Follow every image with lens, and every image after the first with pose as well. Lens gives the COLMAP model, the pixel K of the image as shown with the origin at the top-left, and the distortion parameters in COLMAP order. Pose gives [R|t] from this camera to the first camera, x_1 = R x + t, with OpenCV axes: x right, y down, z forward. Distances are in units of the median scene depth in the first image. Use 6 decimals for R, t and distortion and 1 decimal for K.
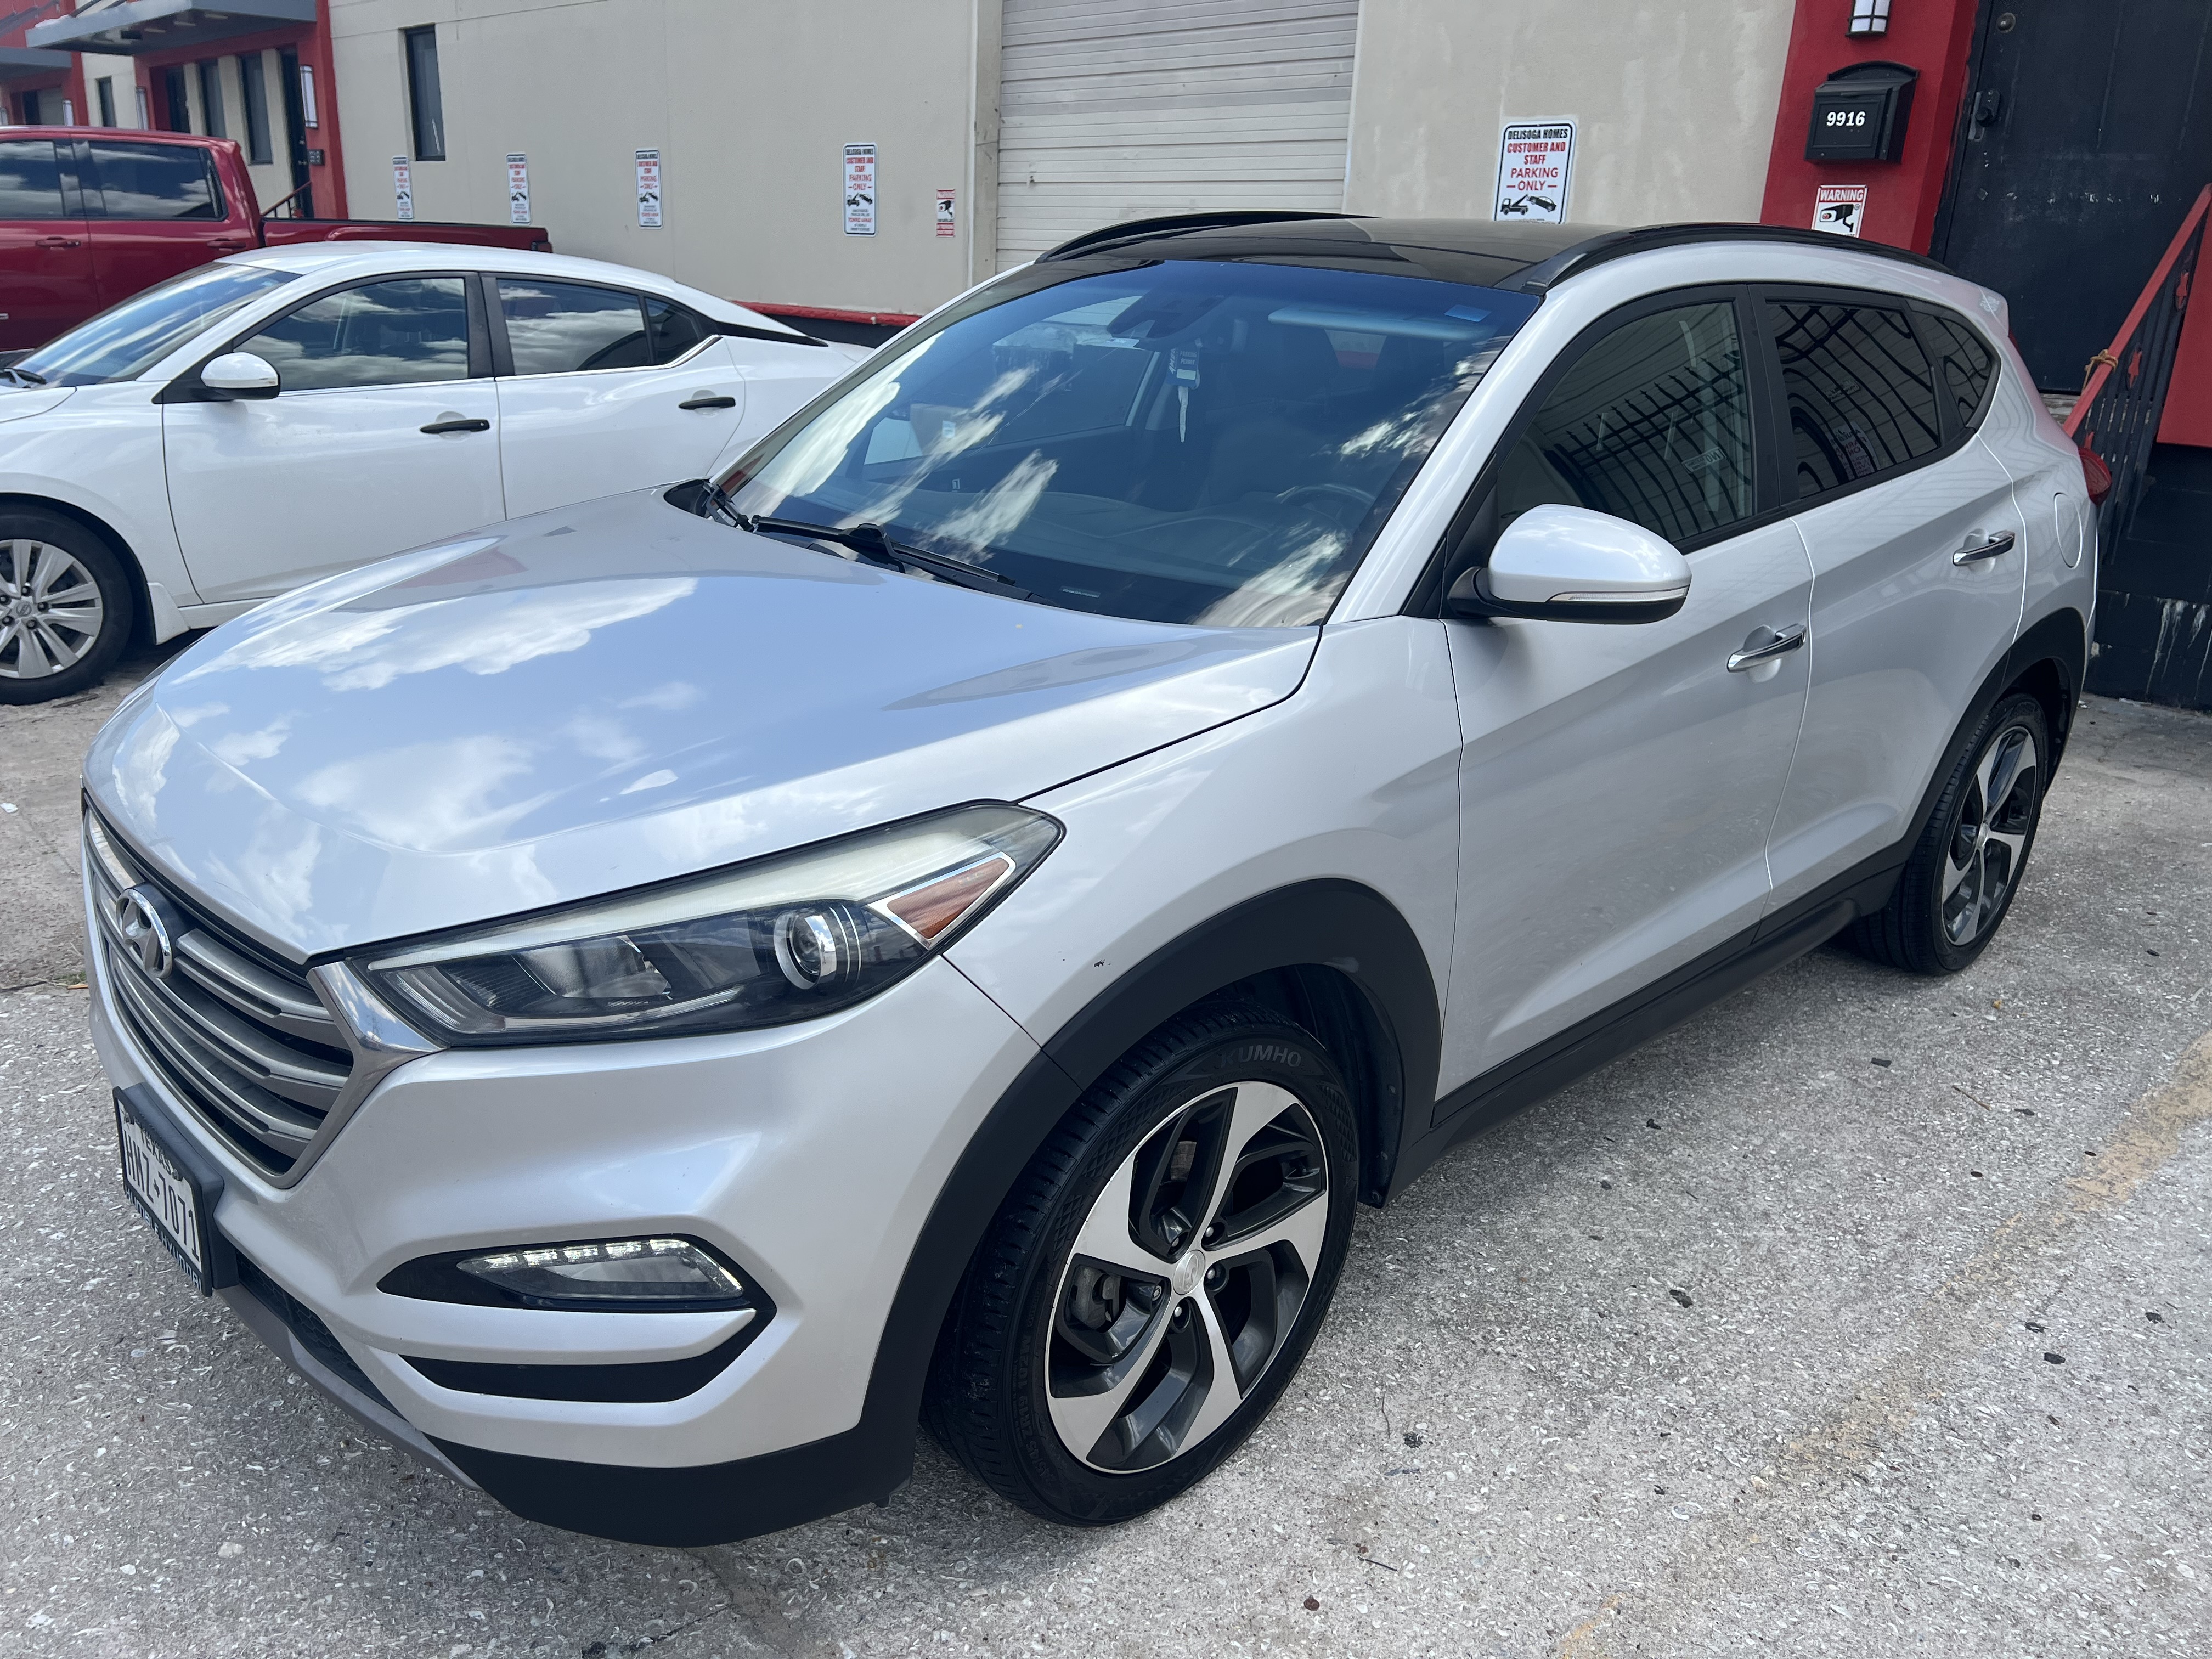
lens RADIAL K [[1677.5, 0, 1106.0], [0, 1677.5, 829.5], [0, 0, 1]] dist [-0.006826, -0.004991]
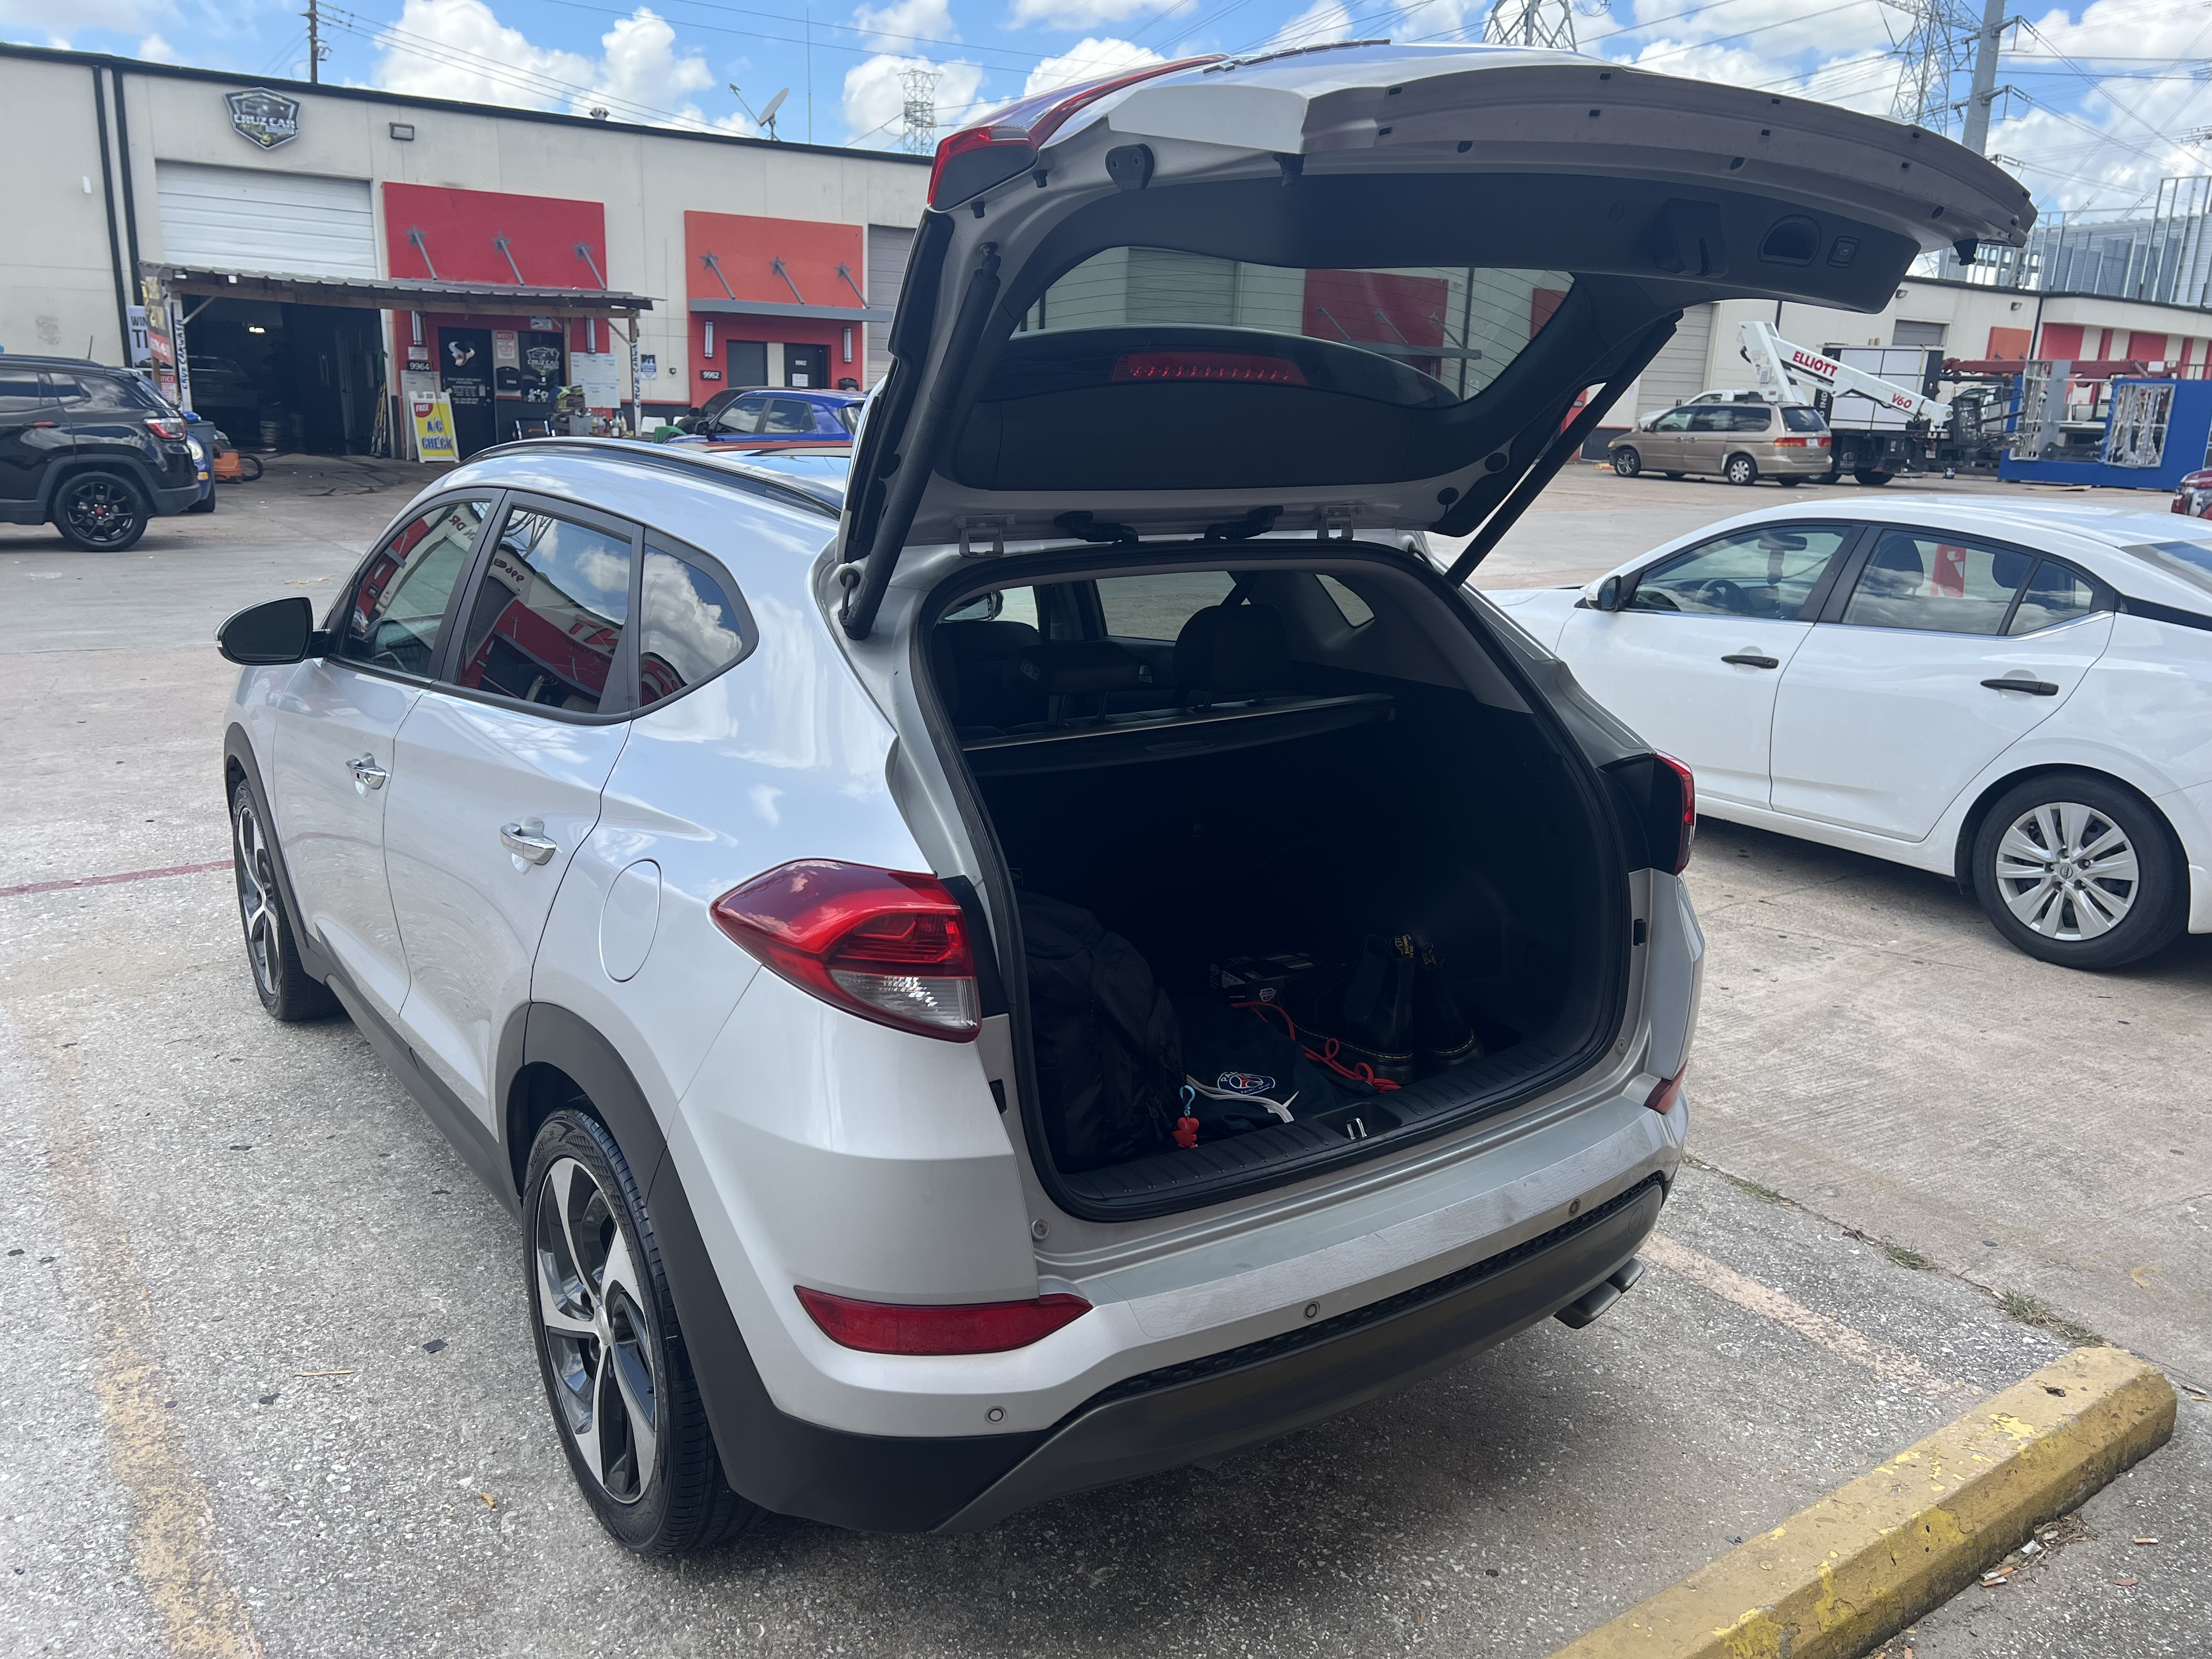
lens RADIAL K [[1677.5, 0, 1106.0], [0, 1677.5, 829.5], [0, 0, 1]] dist [-0.006826, -0.004991]
pose [[-0.128648, 0.211469, -0.968881, 1.421485], [-0.356534, 0.901811, 0.244171, -0.525321], [0.925383, 0.376851, -0.040620, 1.473325]]
